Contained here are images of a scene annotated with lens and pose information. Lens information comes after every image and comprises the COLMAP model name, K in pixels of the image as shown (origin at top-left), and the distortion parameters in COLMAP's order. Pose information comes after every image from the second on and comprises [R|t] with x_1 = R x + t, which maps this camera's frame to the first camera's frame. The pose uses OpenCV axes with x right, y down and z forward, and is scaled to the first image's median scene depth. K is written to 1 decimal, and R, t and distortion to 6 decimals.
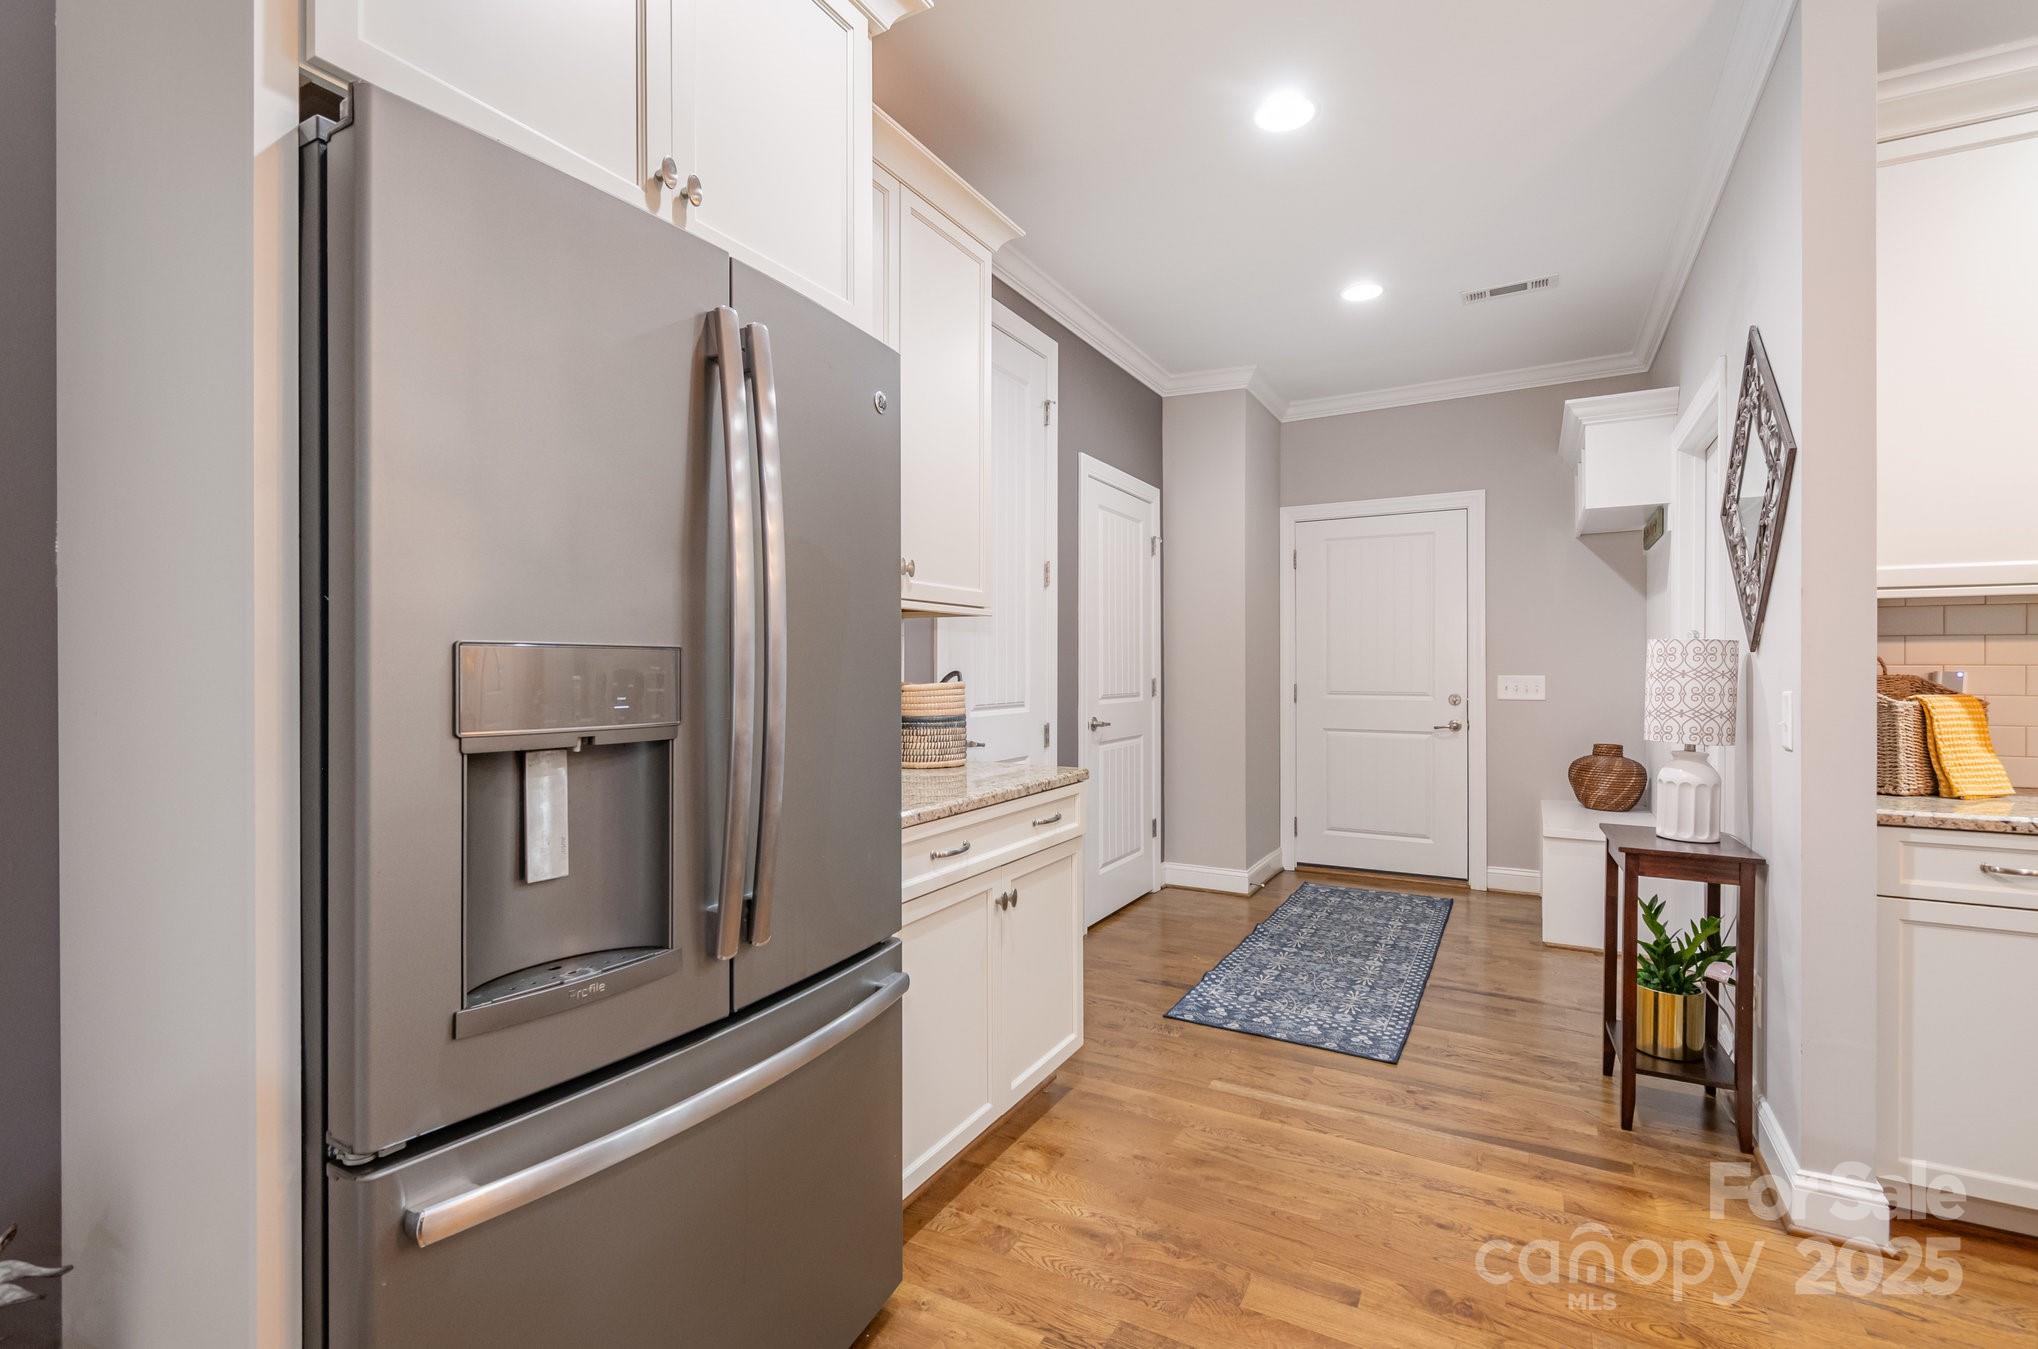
lens RADIAL K [[899.4, 0, 1019.0], [0, 899.4, 674.5], [0, 0, 1]] dist [-0.012155, -0.001335]
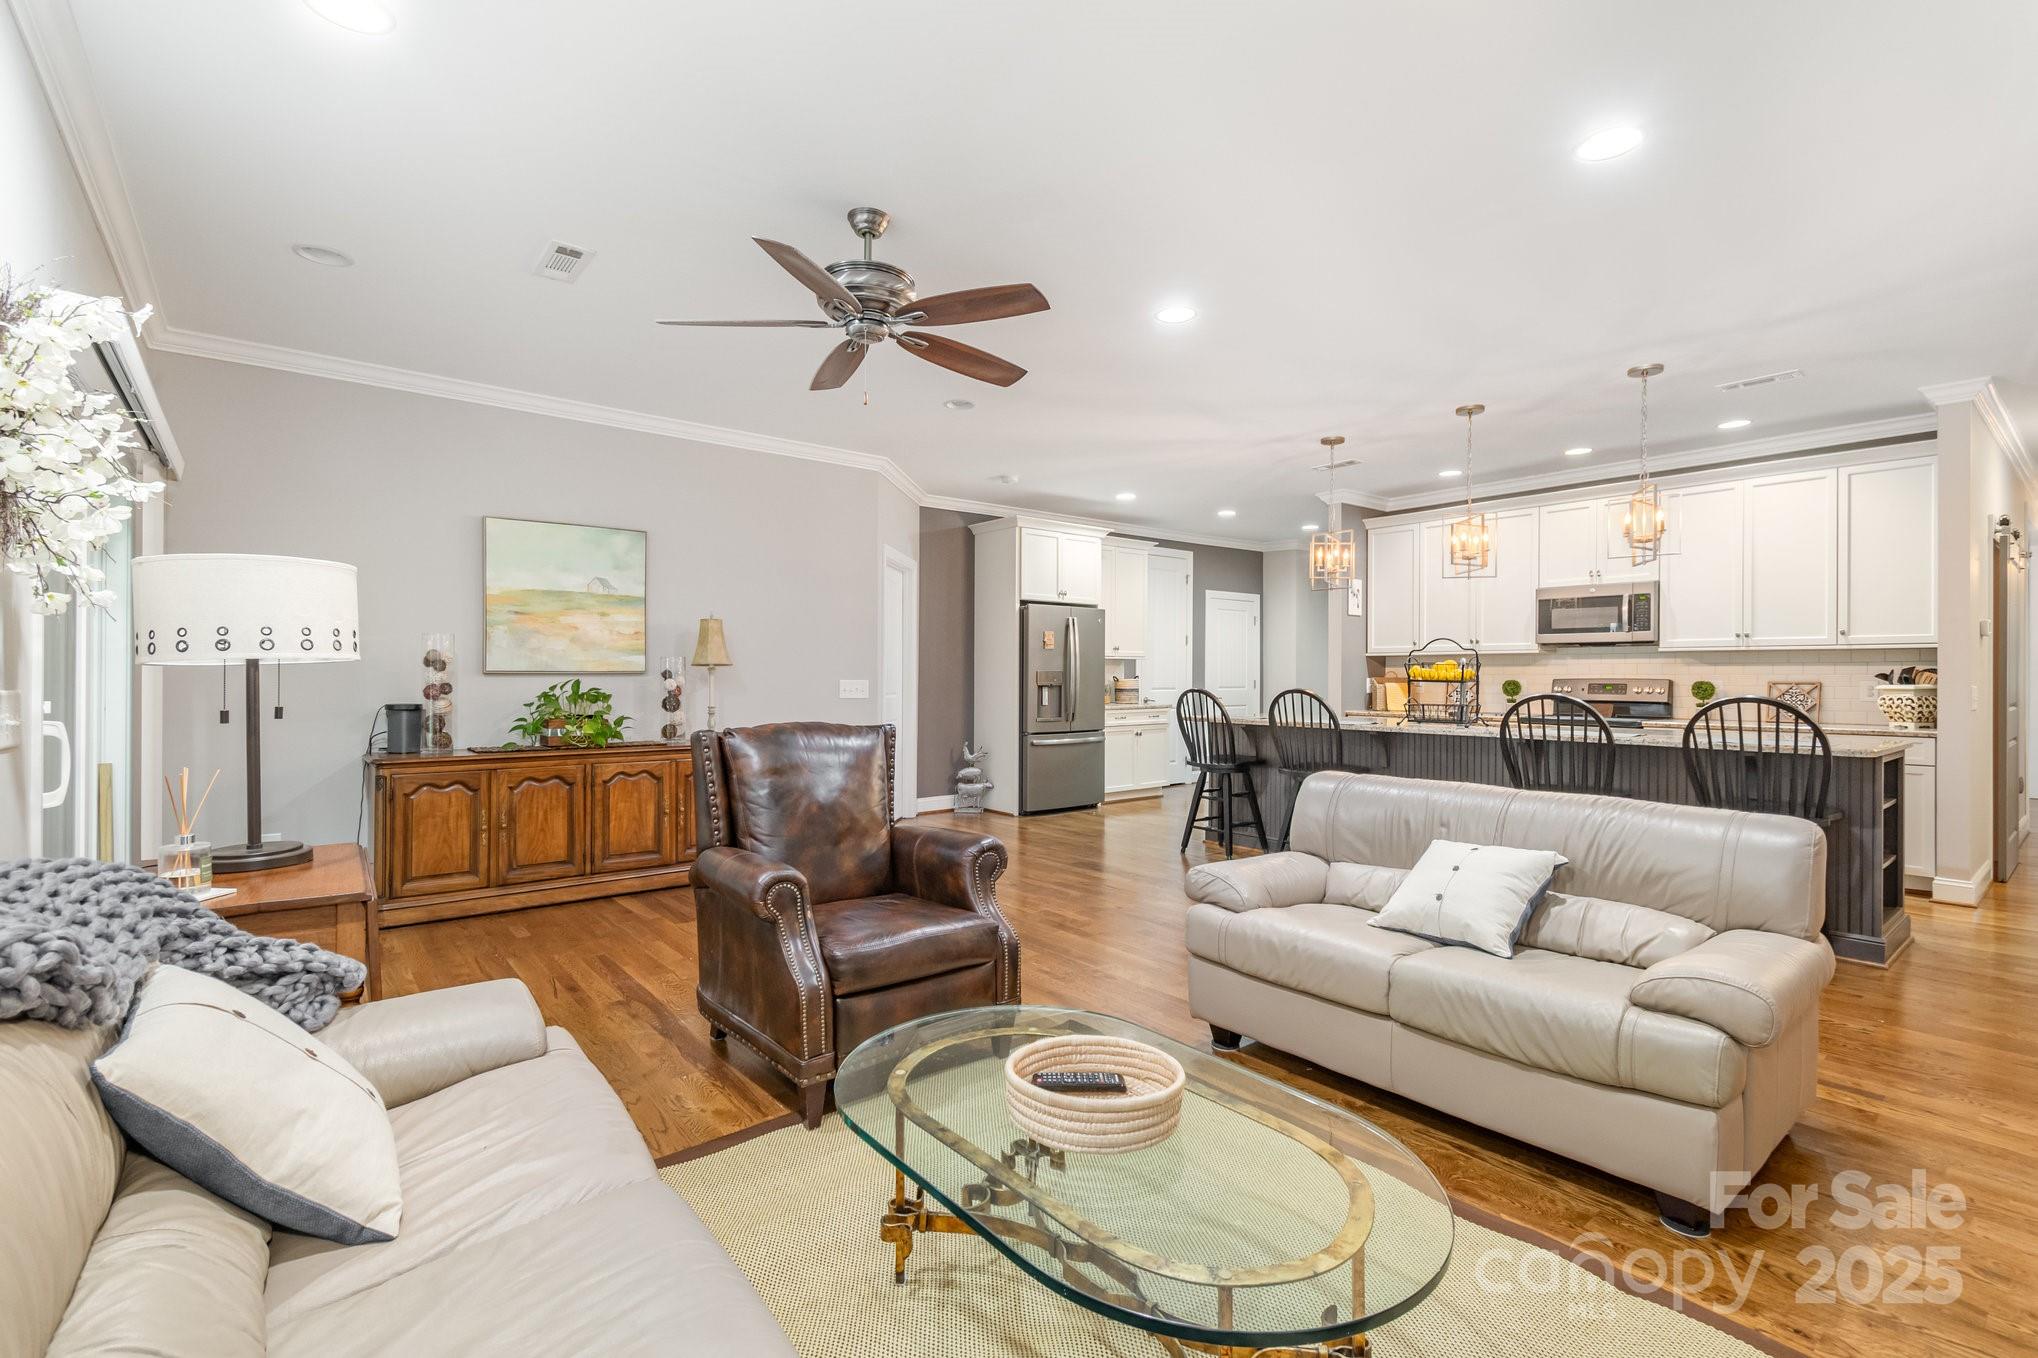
lens RADIAL K [[907.8, 0, 1019.0], [0, 907.8, 679.0], [0, 0, 1]] dist [0.017629, 0.000073]
pose [[0.929414, 0.010182, -0.368899, 1.396787], [-0.010524, 0.999944, 0.001085, 0.016695], [0.368889, 0.002874, 0.929469, -4.184980]]
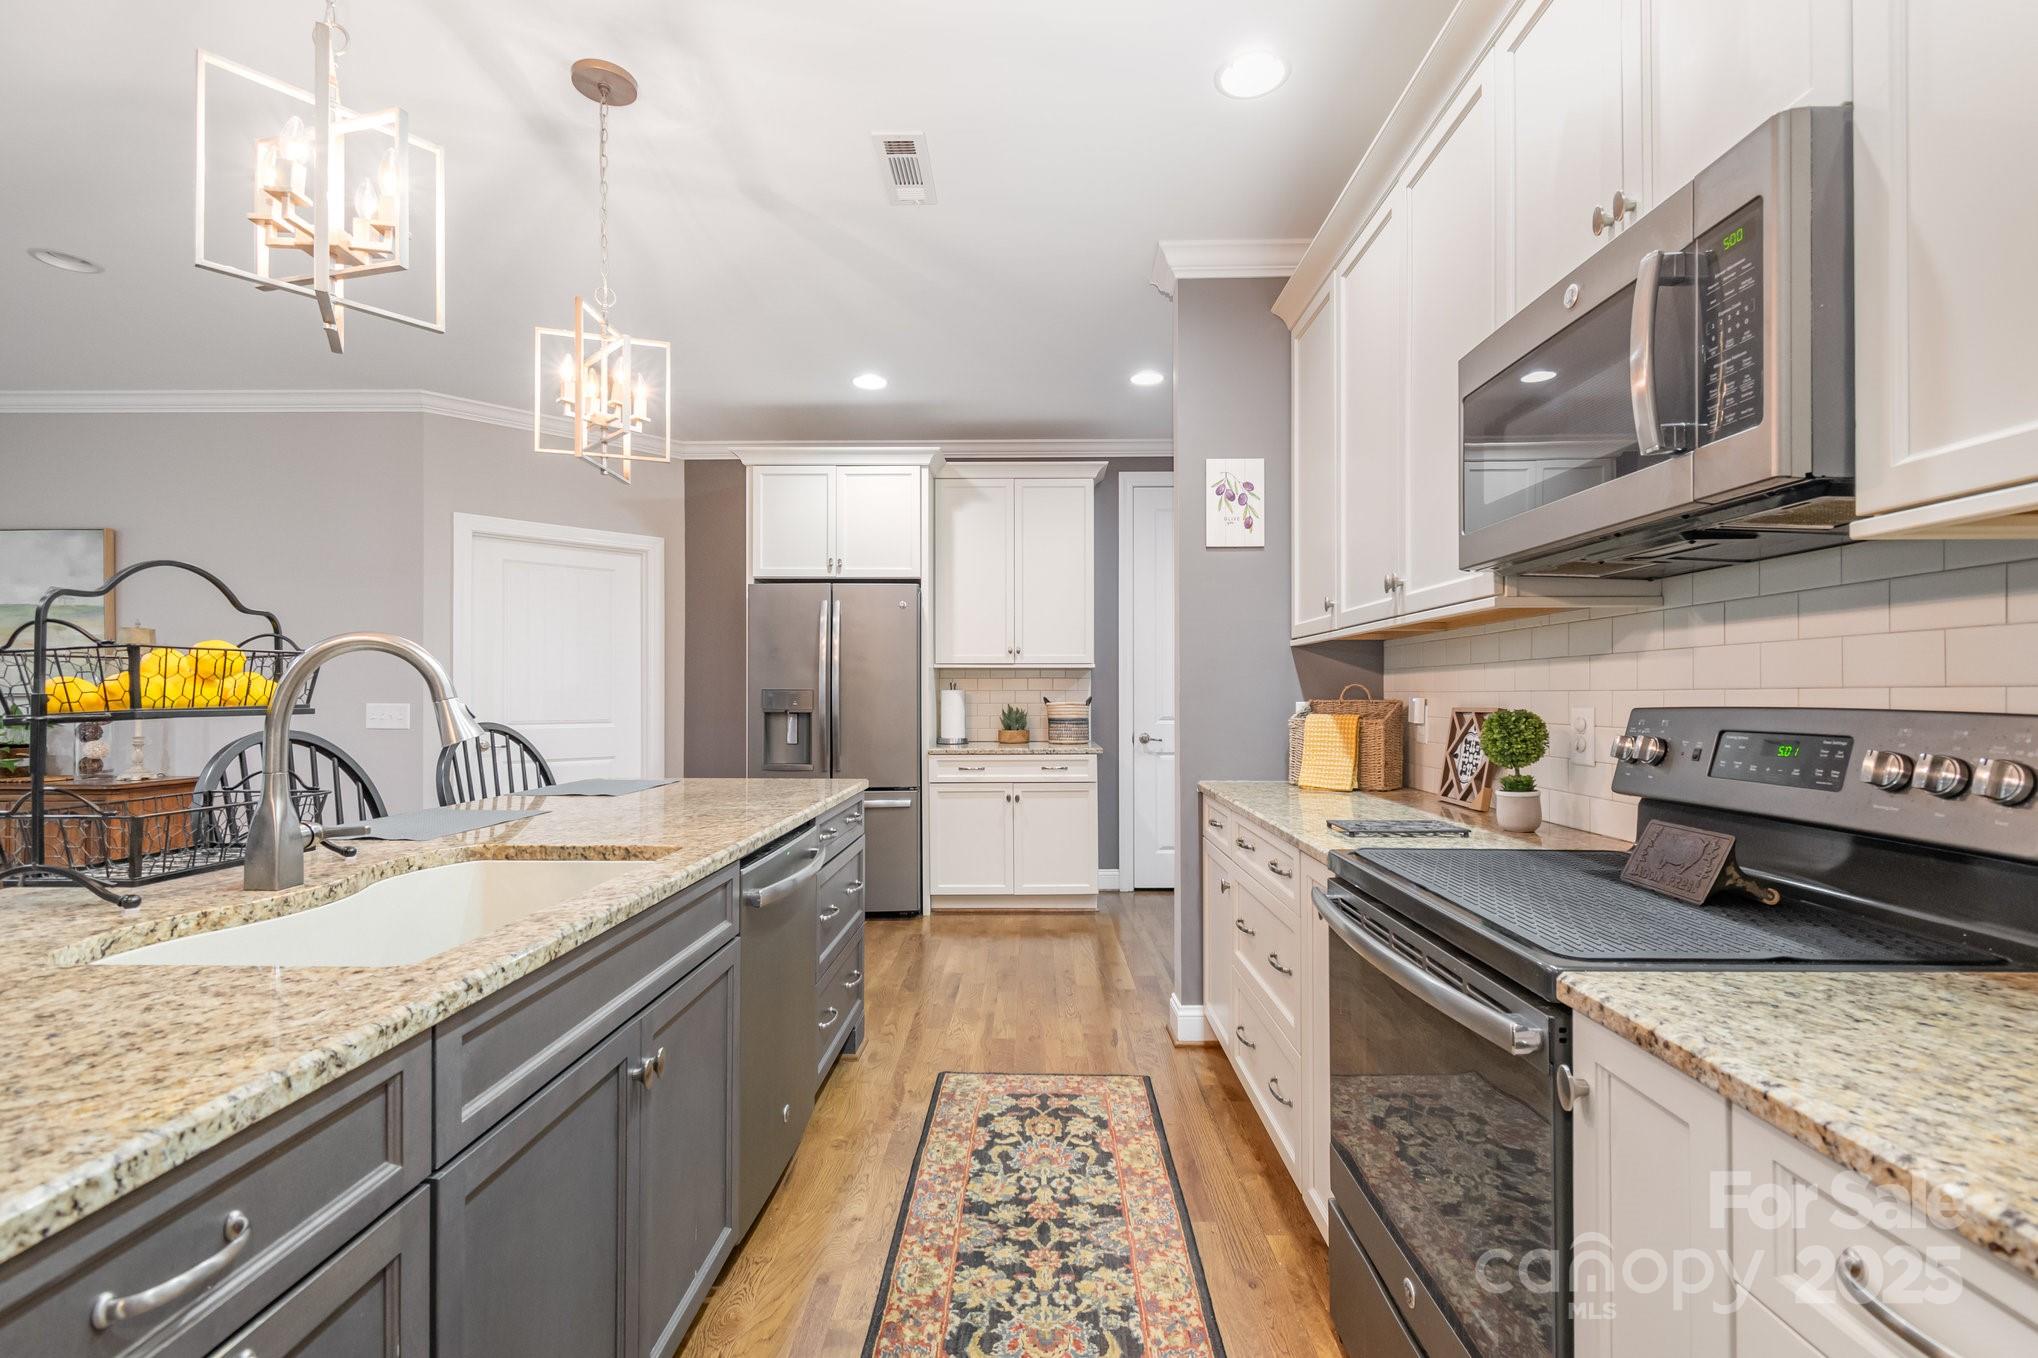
lens RADIAL K [[907.8, 0, 1019.0], [0, 907.8, 679.0], [0, 0, 1]] dist [0.017629, 0.000073]
pose [[0.481878, -0.010474, -0.876176, 2.847481], [-0.005180, 0.999877, -0.014802, -0.021442], [0.876223, 0.011671, 0.481764, -0.130865]]
